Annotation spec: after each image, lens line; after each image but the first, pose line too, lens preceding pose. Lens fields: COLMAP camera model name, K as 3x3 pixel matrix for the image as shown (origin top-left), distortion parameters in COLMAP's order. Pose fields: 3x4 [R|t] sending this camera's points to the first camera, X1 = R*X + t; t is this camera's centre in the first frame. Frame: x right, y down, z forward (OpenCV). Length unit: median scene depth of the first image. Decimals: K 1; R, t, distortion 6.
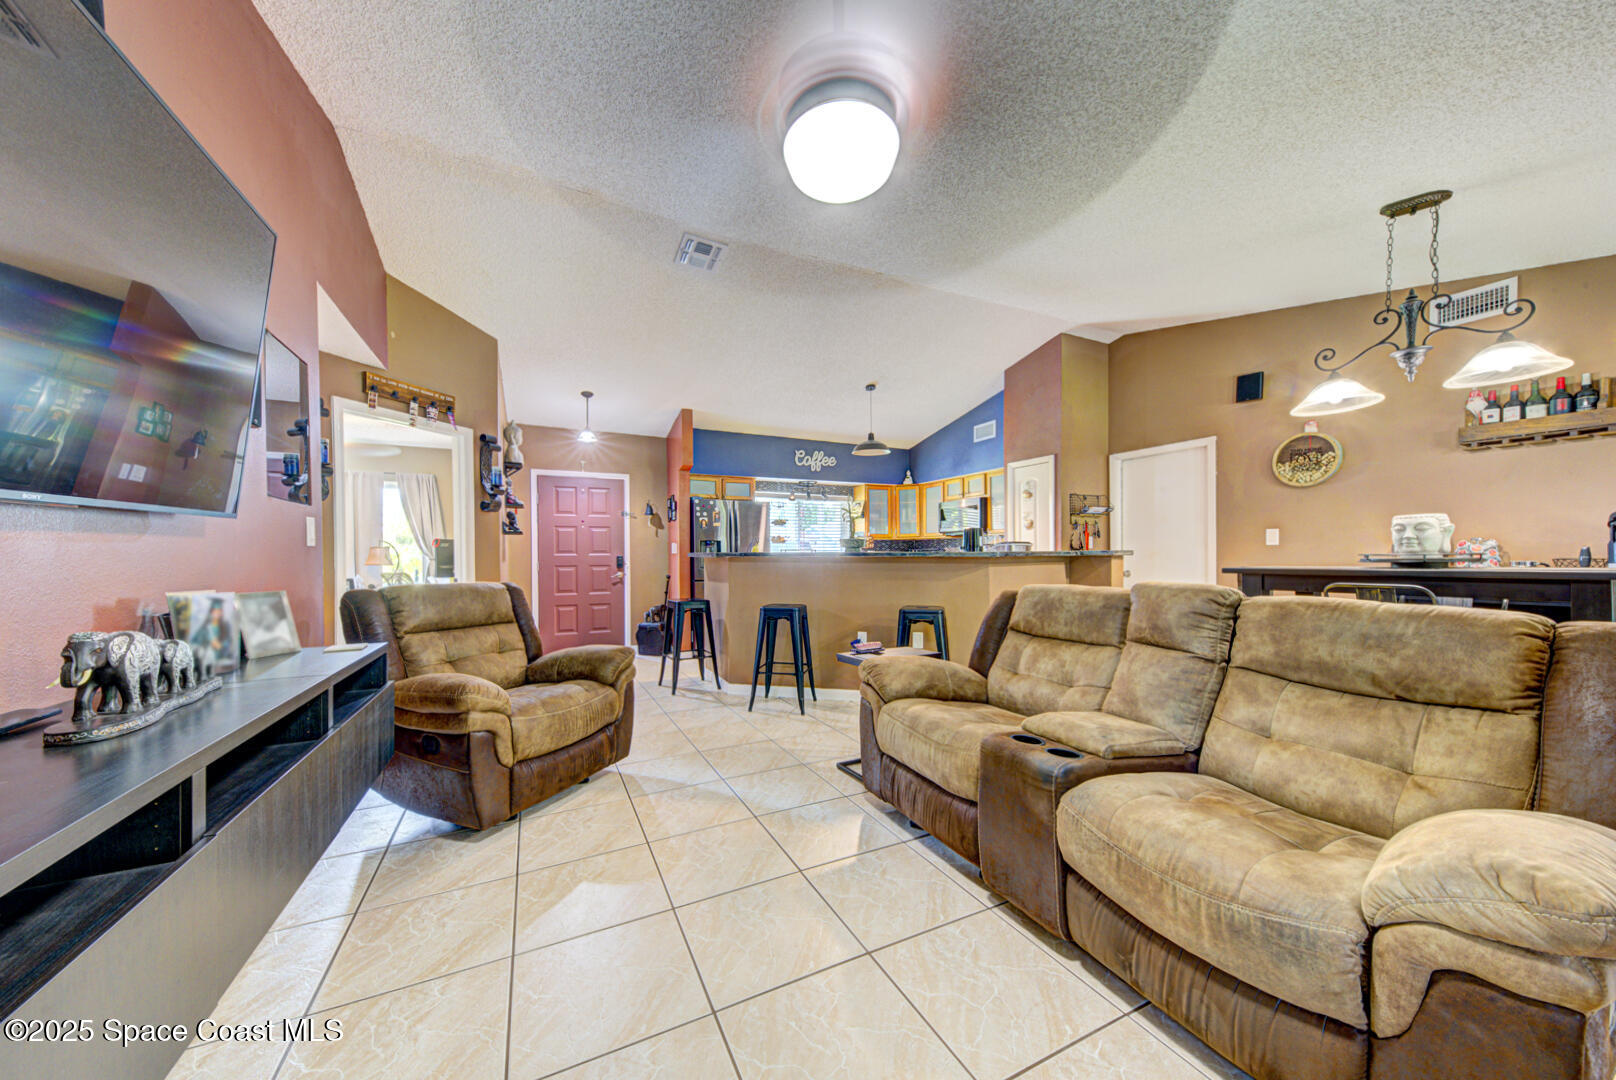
lens RADIAL K [[553.5, 0, 808.1], [0, 553.5, 555.1], [0, 0, 1]] dist [0.018048, -0.003781]
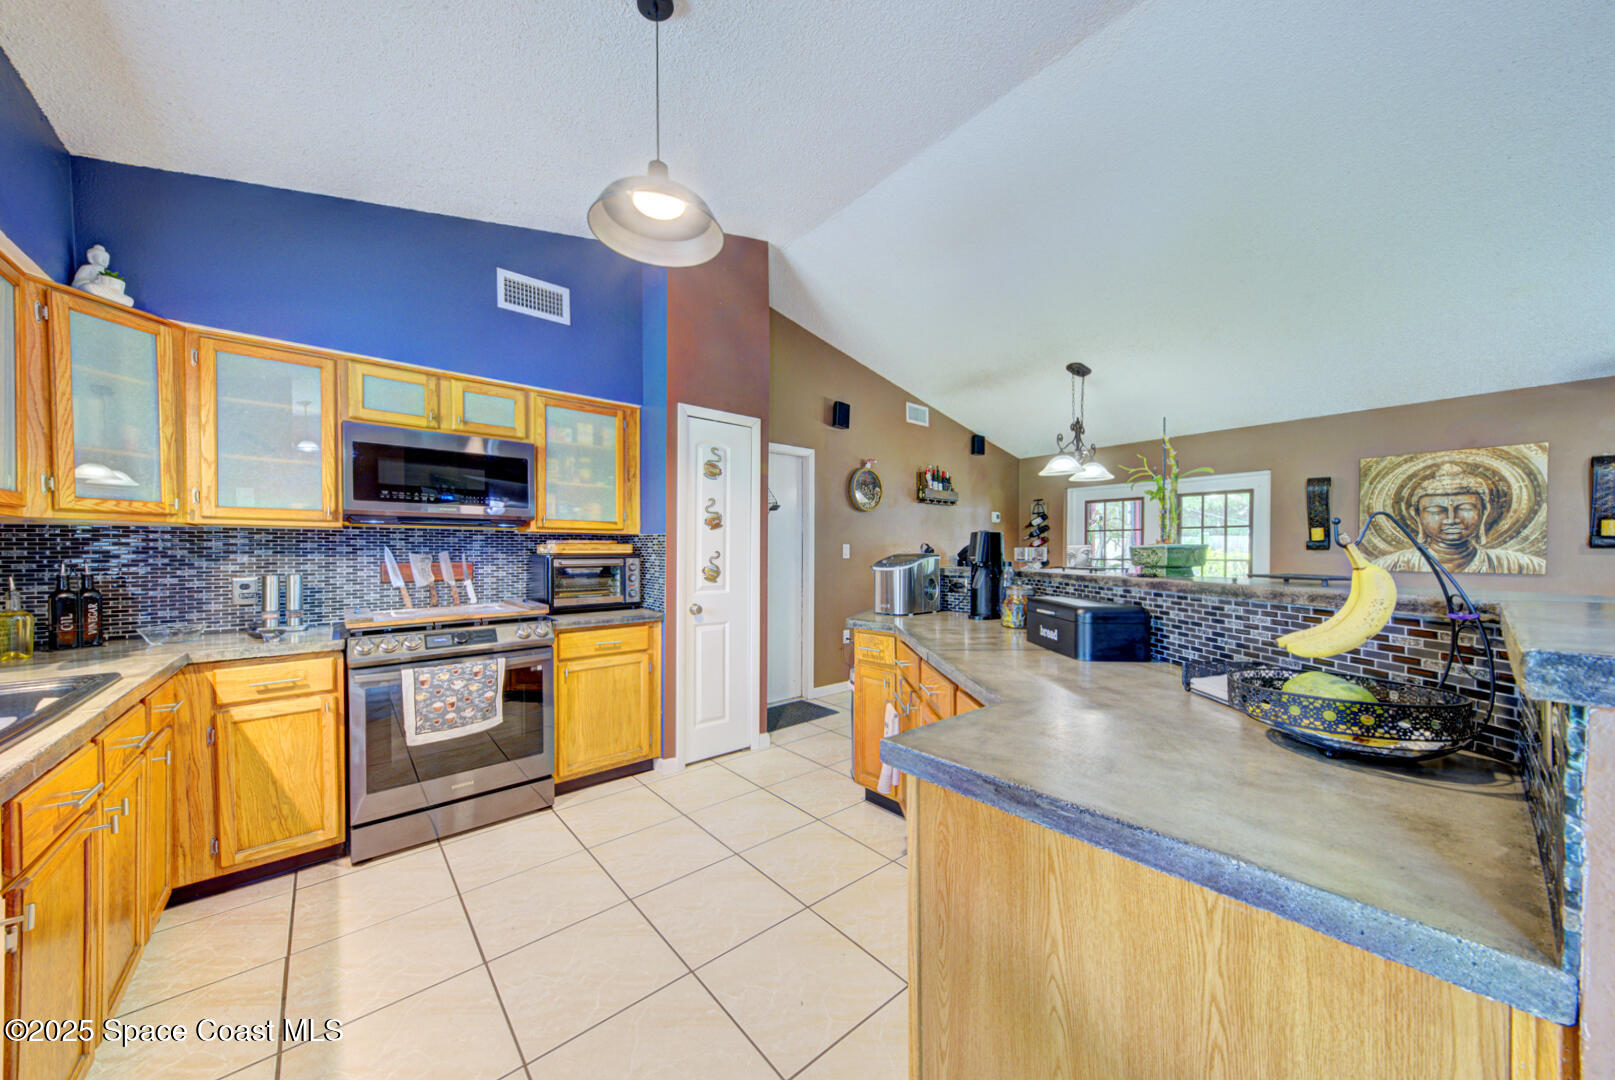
lens RADIAL K [[553.2, 0, 807.4], [0, 553.2, 560.6], [0, 0, 1]] dist [0.018048, -0.003781]
pose [[-0.239380, -0.005681, 0.970909, -0.174202], [0.002766, 0.999975, 0.006533, -0.014444], [-0.970922, 0.004250, -0.239359, 0.924055]]
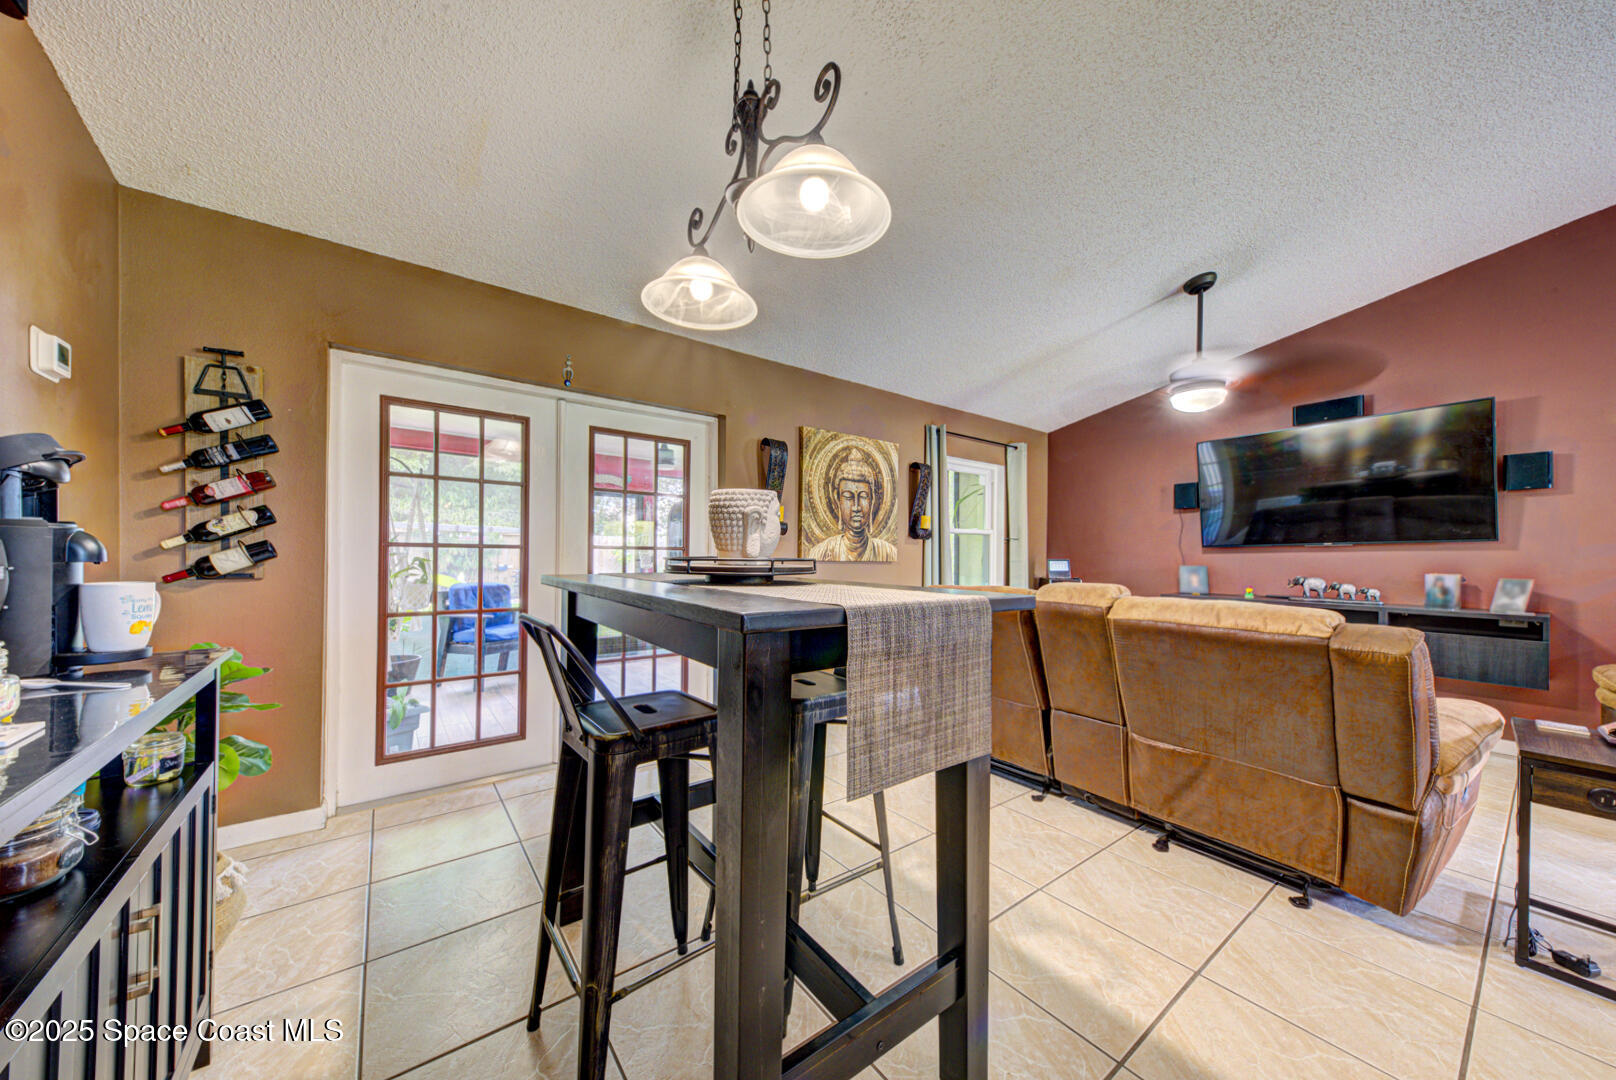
lens RADIAL K [[553.5, 0, 803.8], [0, 553.5, 555.5], [0, 0, 1]] dist [0.018048, -0.003781]
pose [[-0.983257, -0.003024, -0.182199, 0.459379], [-0.003506, 0.999991, 0.002324, -0.001948], [0.182190, 0.002924, -0.983259, 0.641541]]
